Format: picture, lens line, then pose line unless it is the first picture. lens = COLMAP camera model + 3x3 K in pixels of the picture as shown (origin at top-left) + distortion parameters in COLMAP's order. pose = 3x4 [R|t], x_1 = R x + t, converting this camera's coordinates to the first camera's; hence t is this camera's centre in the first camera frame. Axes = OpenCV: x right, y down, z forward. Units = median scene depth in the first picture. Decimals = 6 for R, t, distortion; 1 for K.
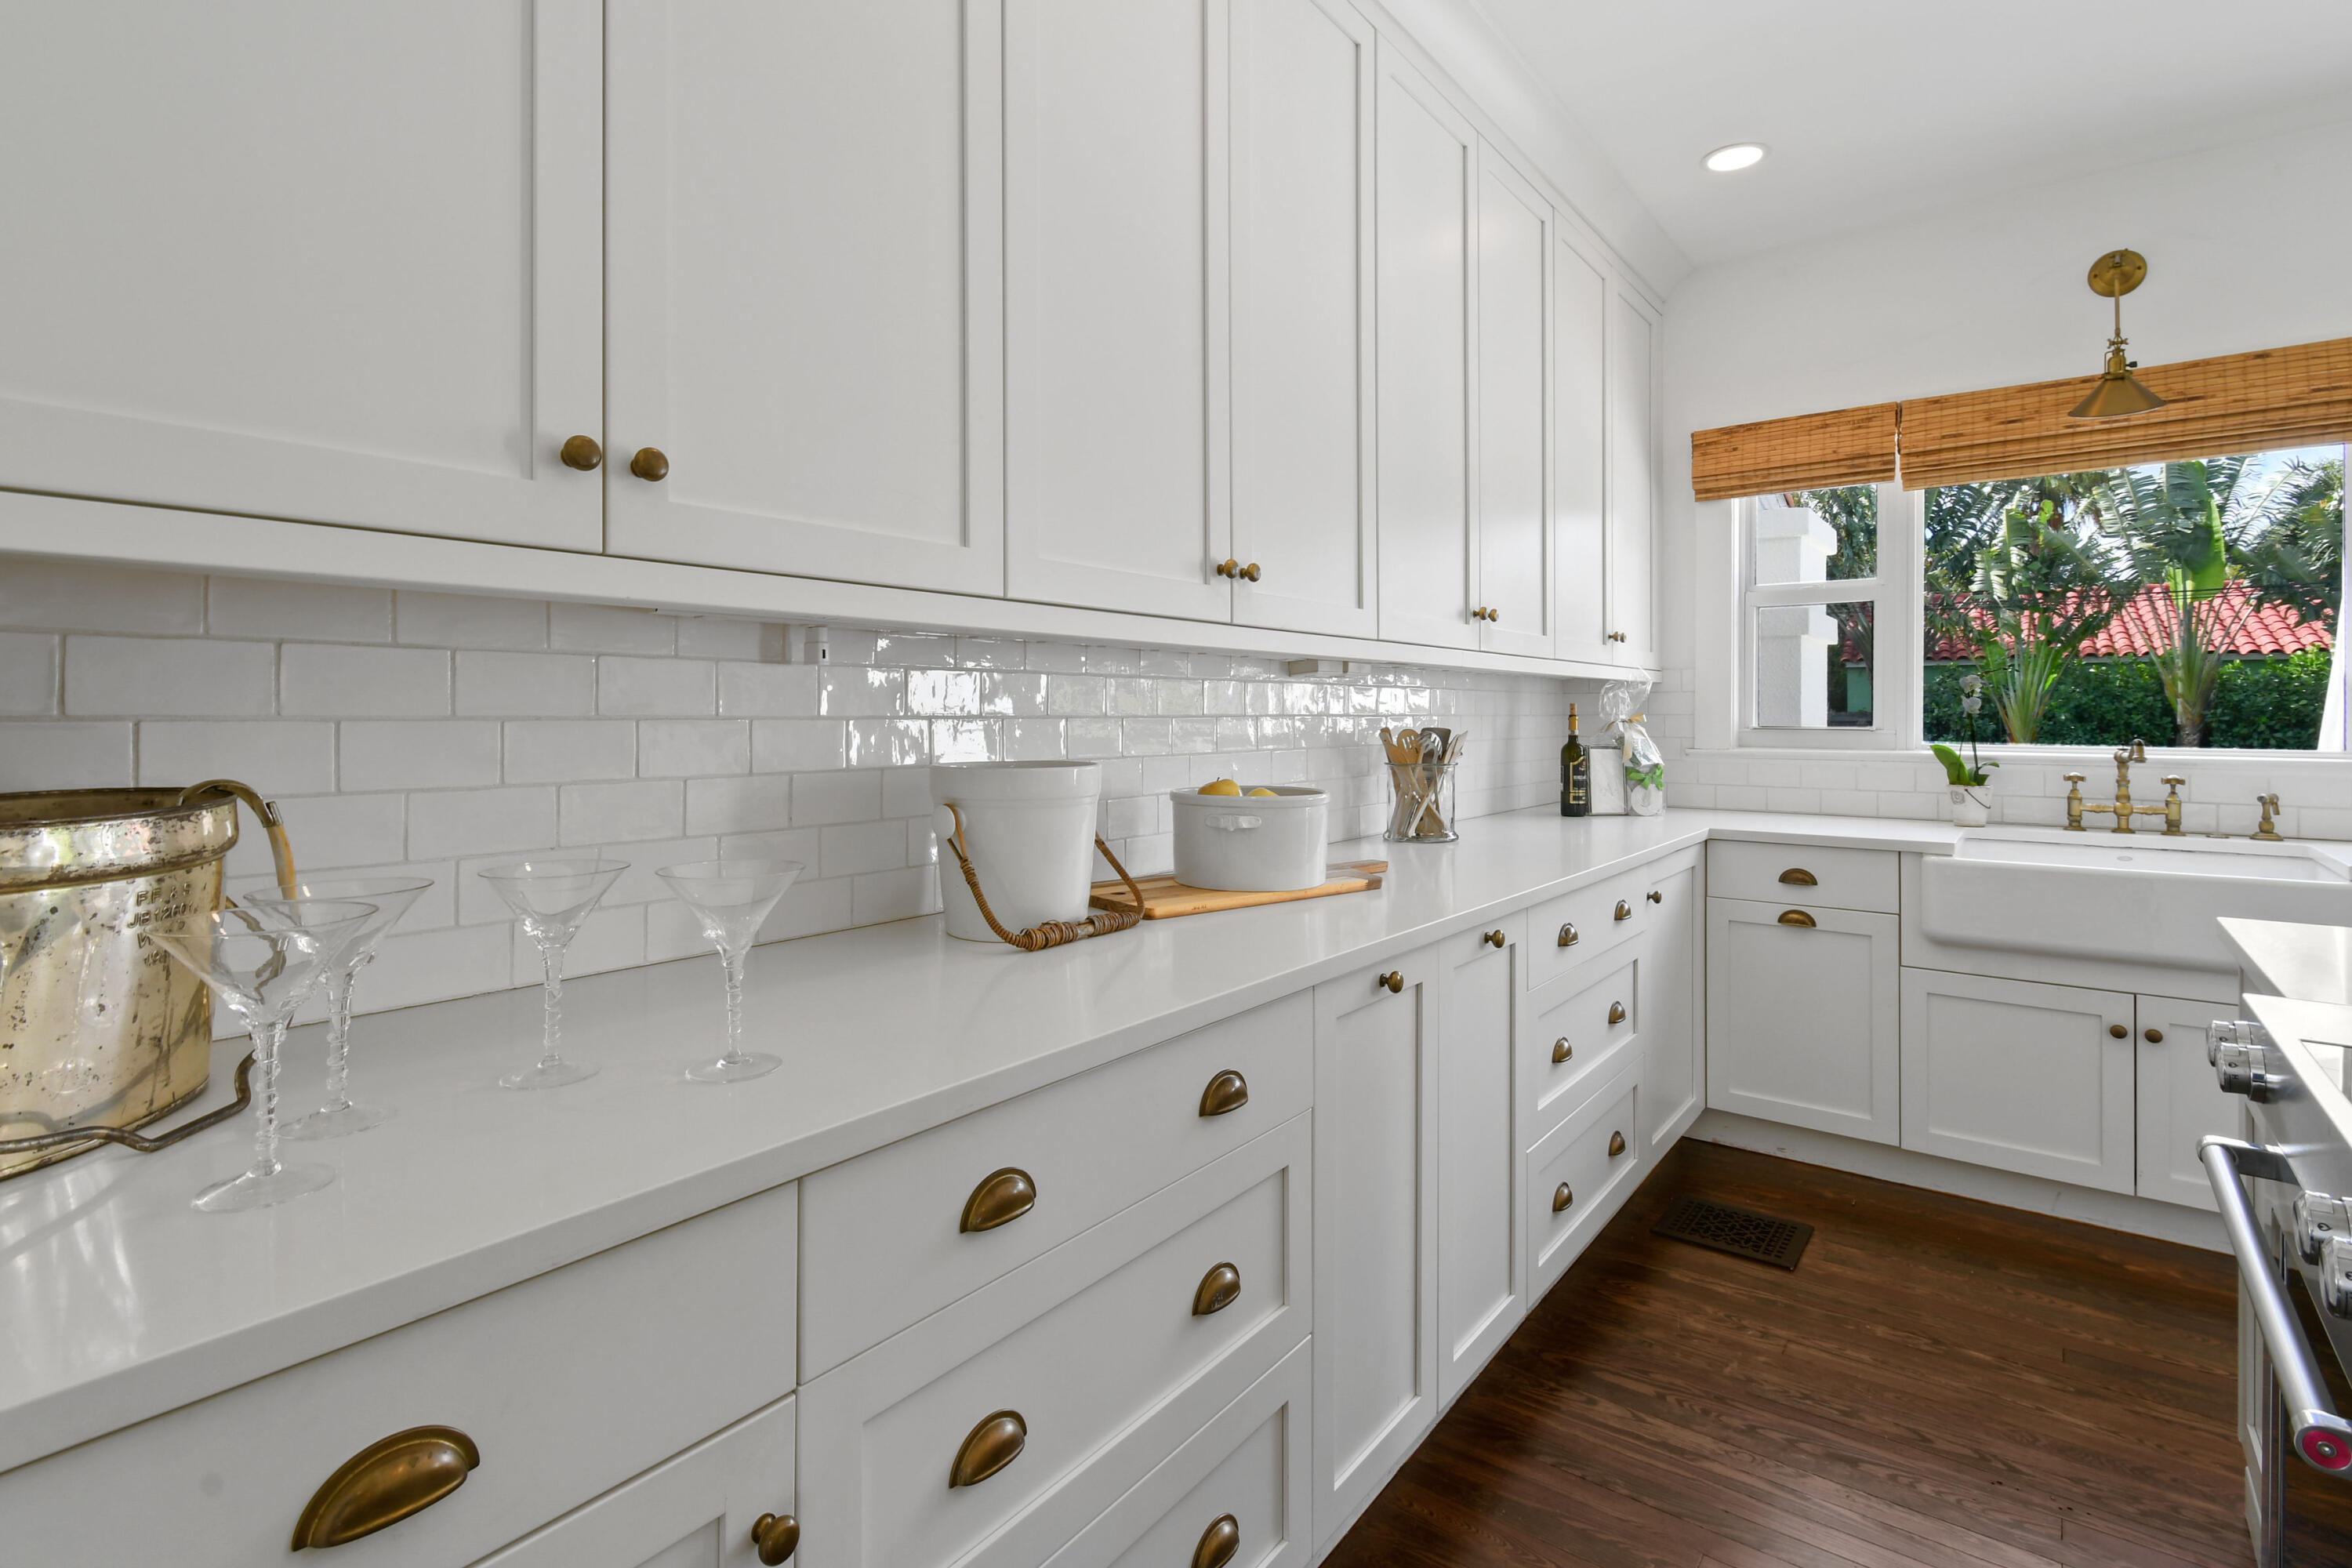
lens RADIAL K [[1101.1, 0, 1181.5], [0, 1101.1, 709.5], [0, 0, 1]] dist [0.001844, 0.000067]
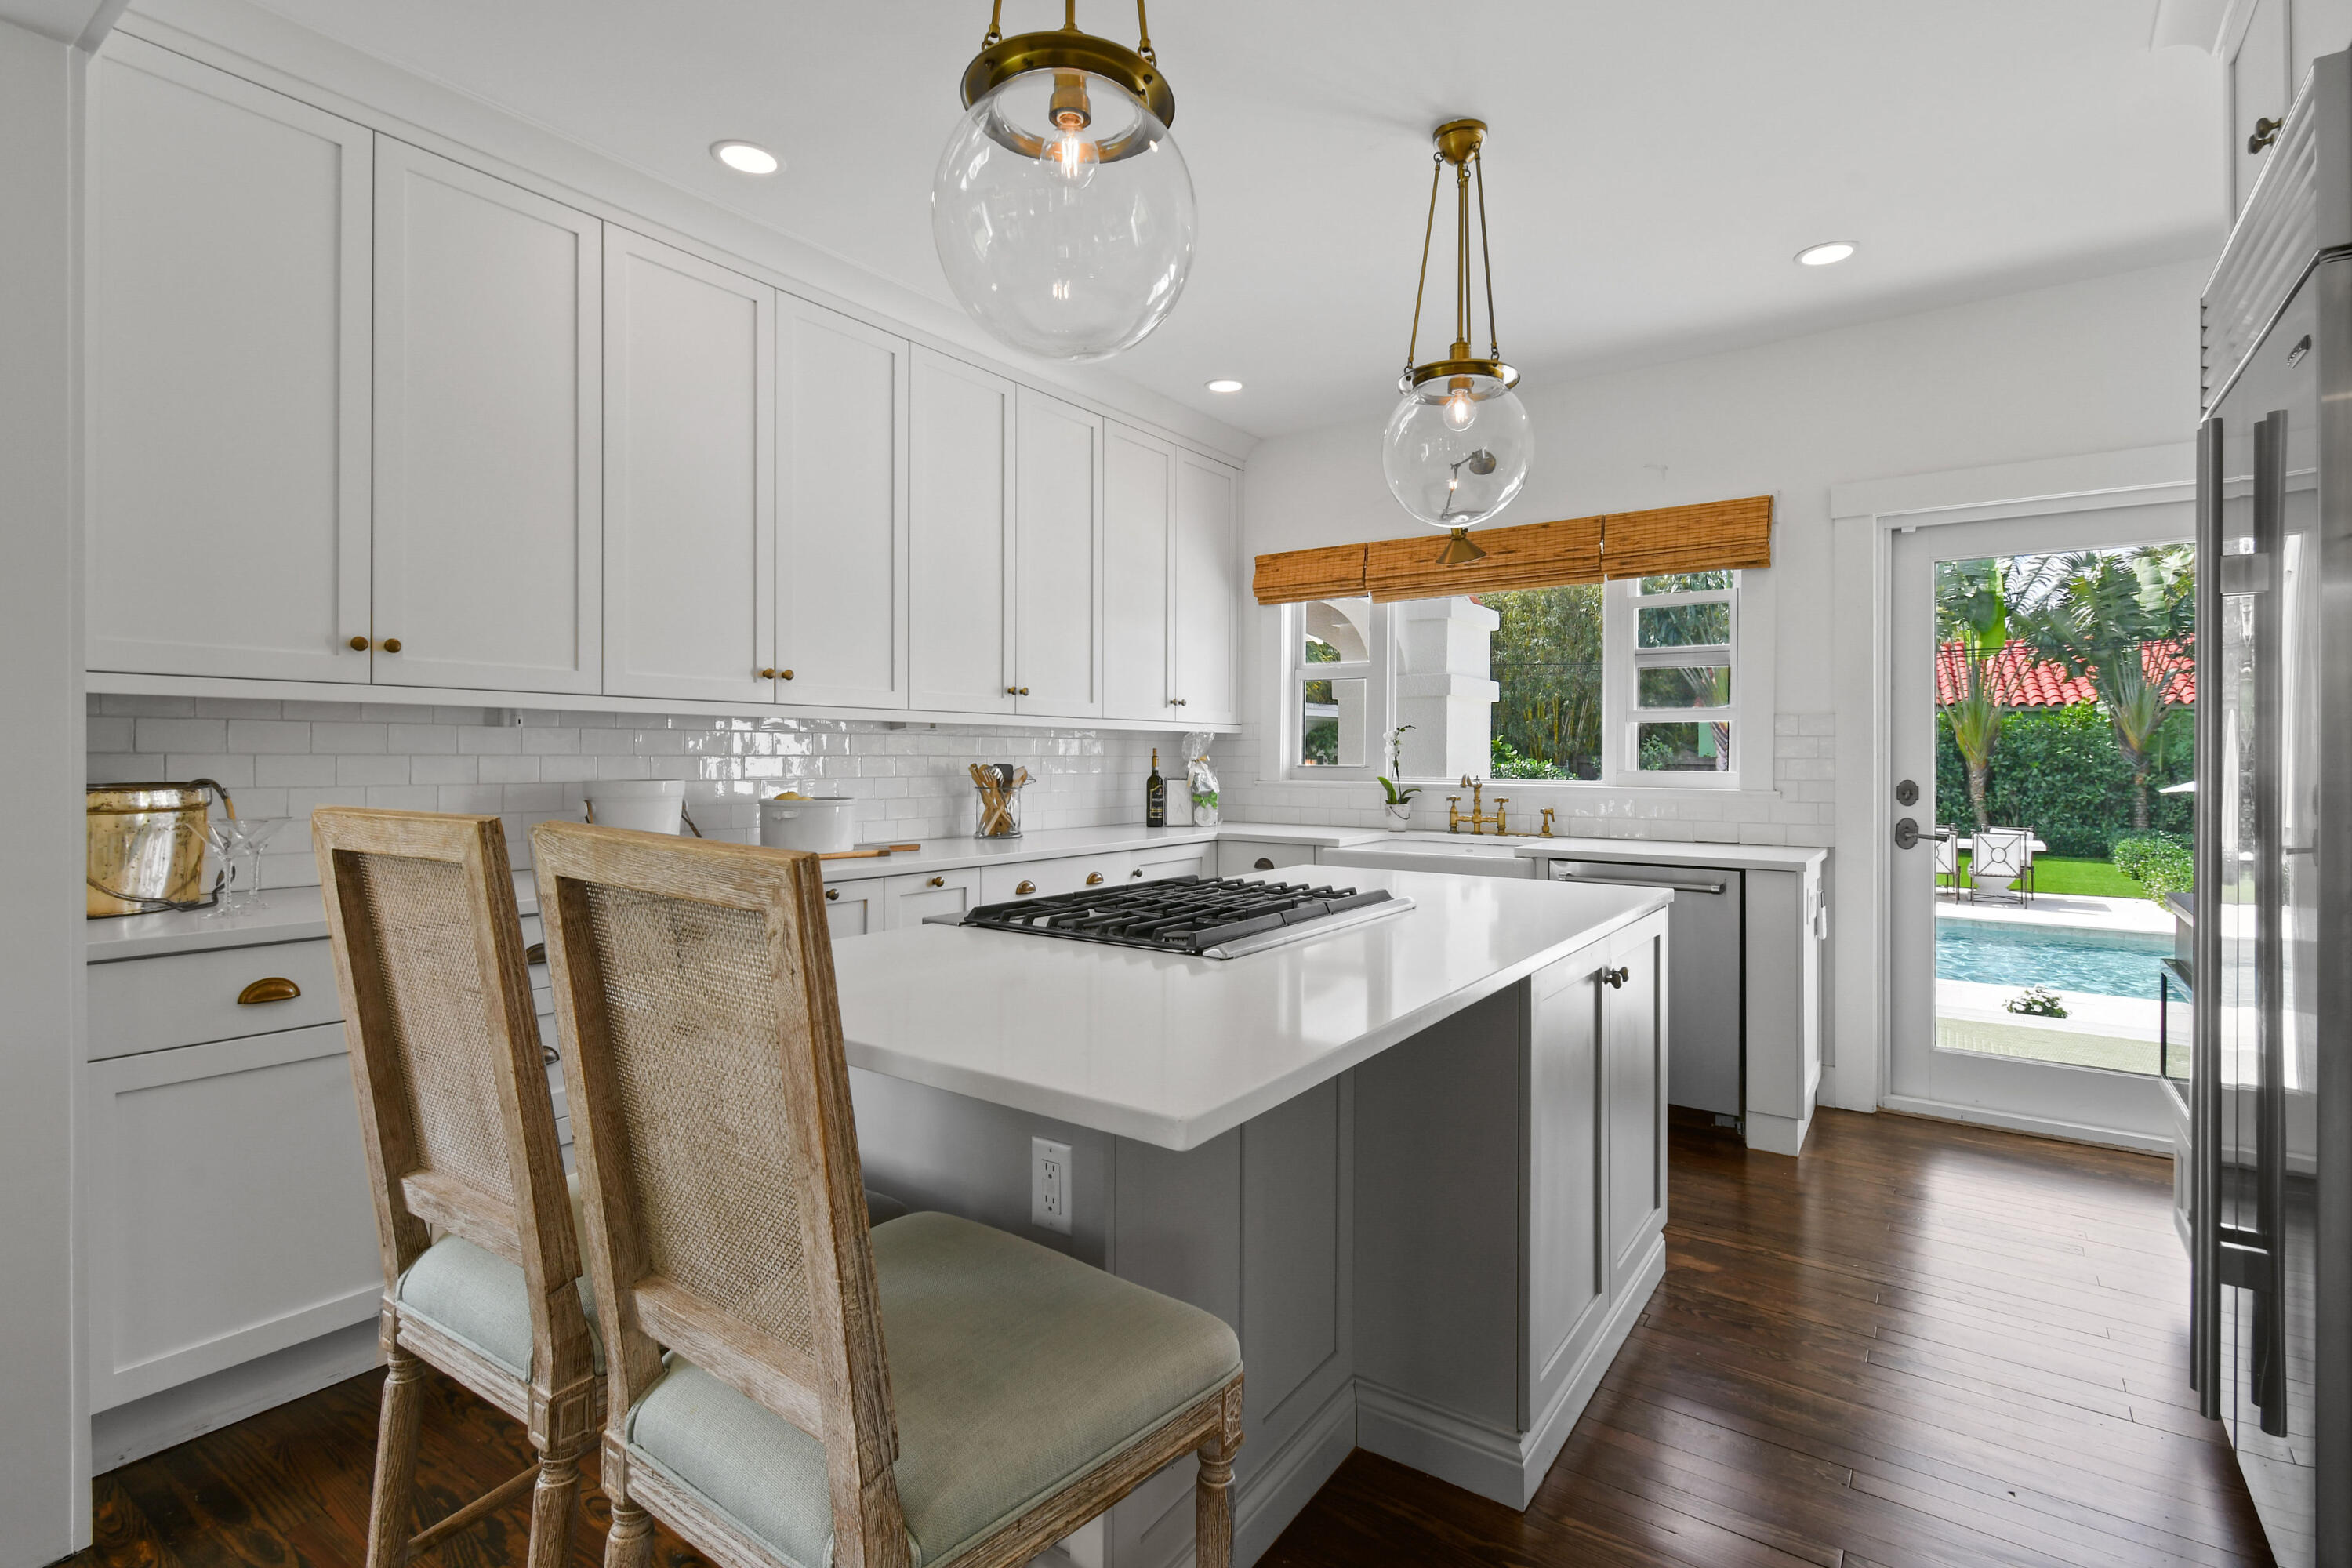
lens RADIAL K [[1106.7, 0, 1195.2], [0, 1106.7, 753.8], [0, 0, 1]] dist [0.002018, 0.000521]
pose [[0.999032, 0.003647, 0.043840, 0.345452], [-0.003713, 0.999992, 0.001423, -0.000396], [-0.043834, -0.001584, 0.999038, -0.441425]]
